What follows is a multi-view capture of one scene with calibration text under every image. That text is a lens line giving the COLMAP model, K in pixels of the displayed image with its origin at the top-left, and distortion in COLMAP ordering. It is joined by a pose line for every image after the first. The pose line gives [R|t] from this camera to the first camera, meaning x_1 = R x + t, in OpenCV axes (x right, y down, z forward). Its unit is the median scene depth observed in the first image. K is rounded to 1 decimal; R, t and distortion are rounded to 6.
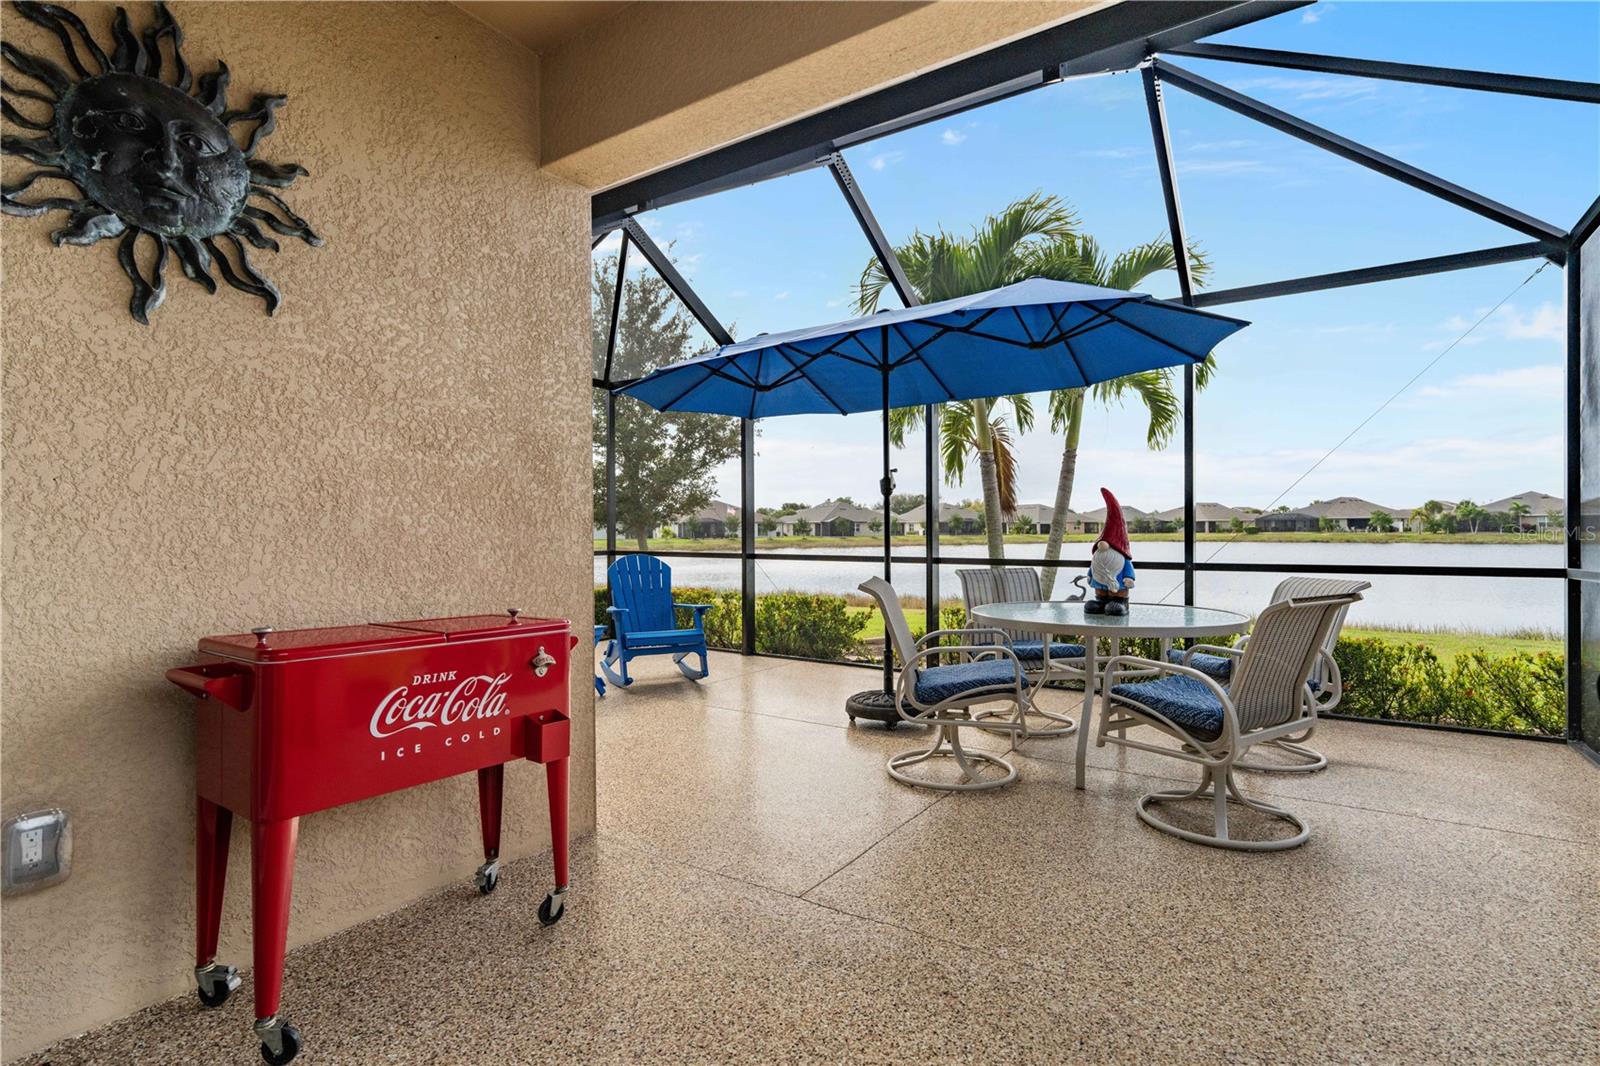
lens RADIAL K [[760.8, 0, 814.4], [0, 760.8, 528.4], [0, 0, 1]] dist [-0.004564, 0.000590]
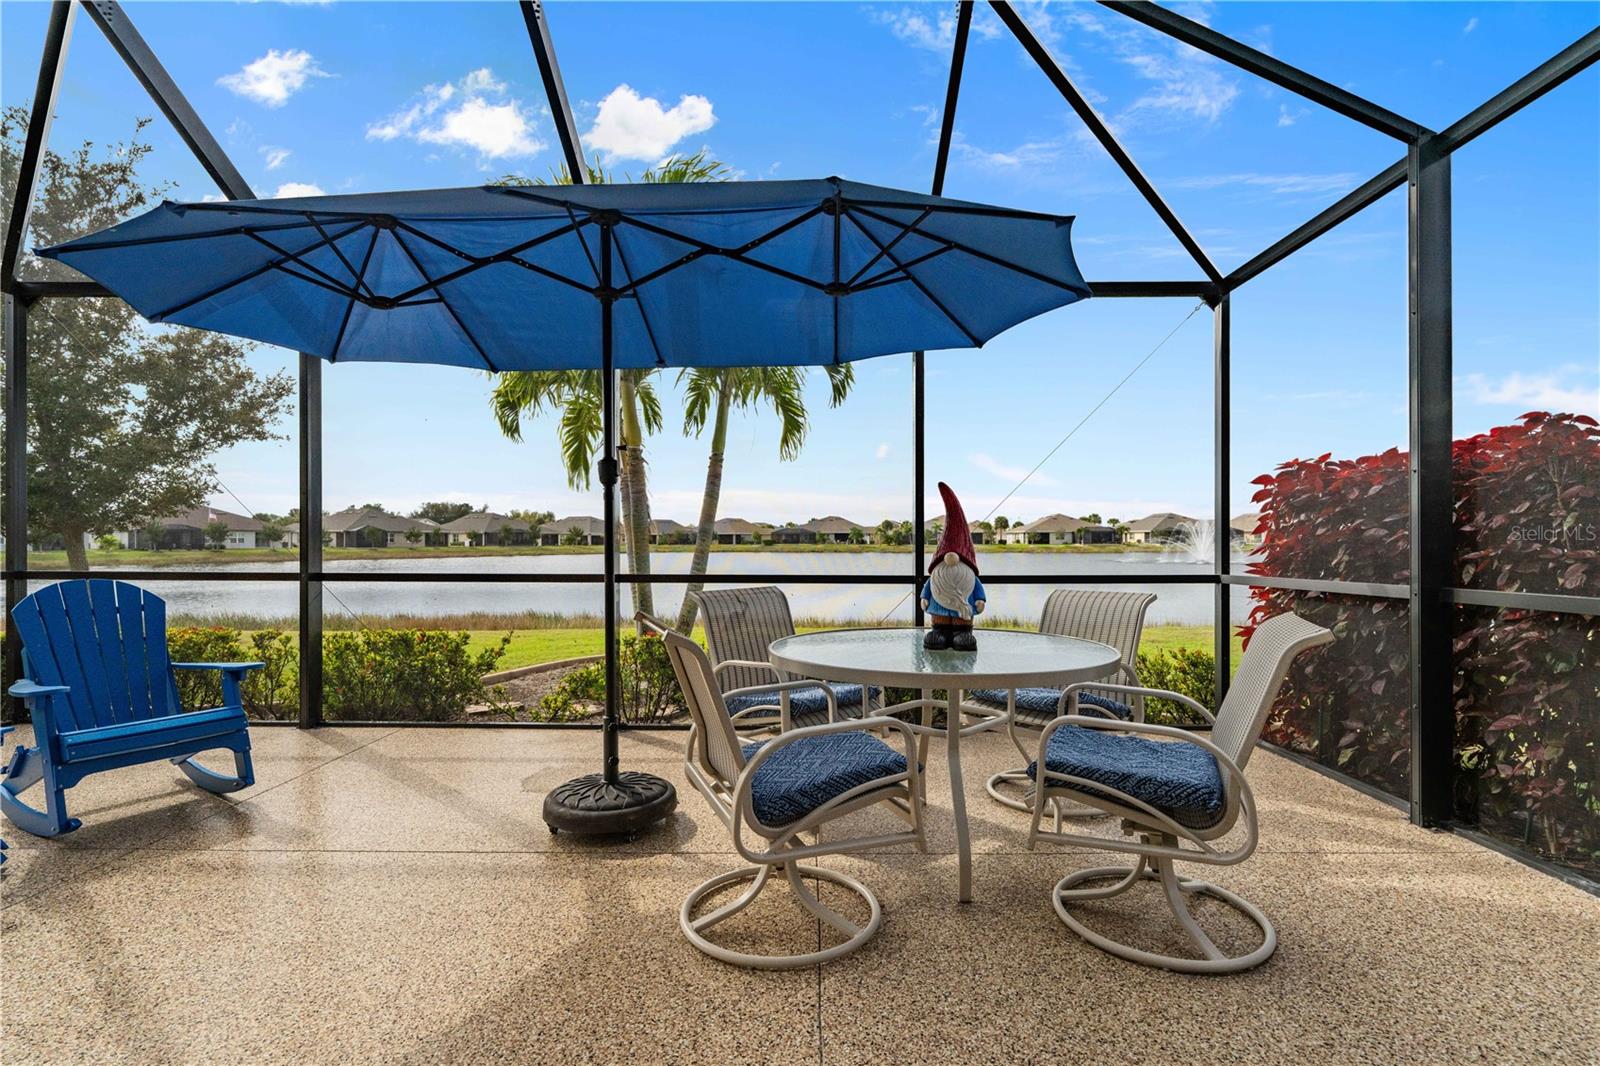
lens RADIAL K [[729.8, 0, 791.2], [0, 729.8, 538.7], [0, 0, 1]] dist [-0.011443, 0.004974]
pose [[0.844417, 0.006255, 0.535649, -0.039279], [-0.005439, 0.999980, -0.003101, 0.001814], [-0.535658, -0.000295, 0.844435, 0.132270]]
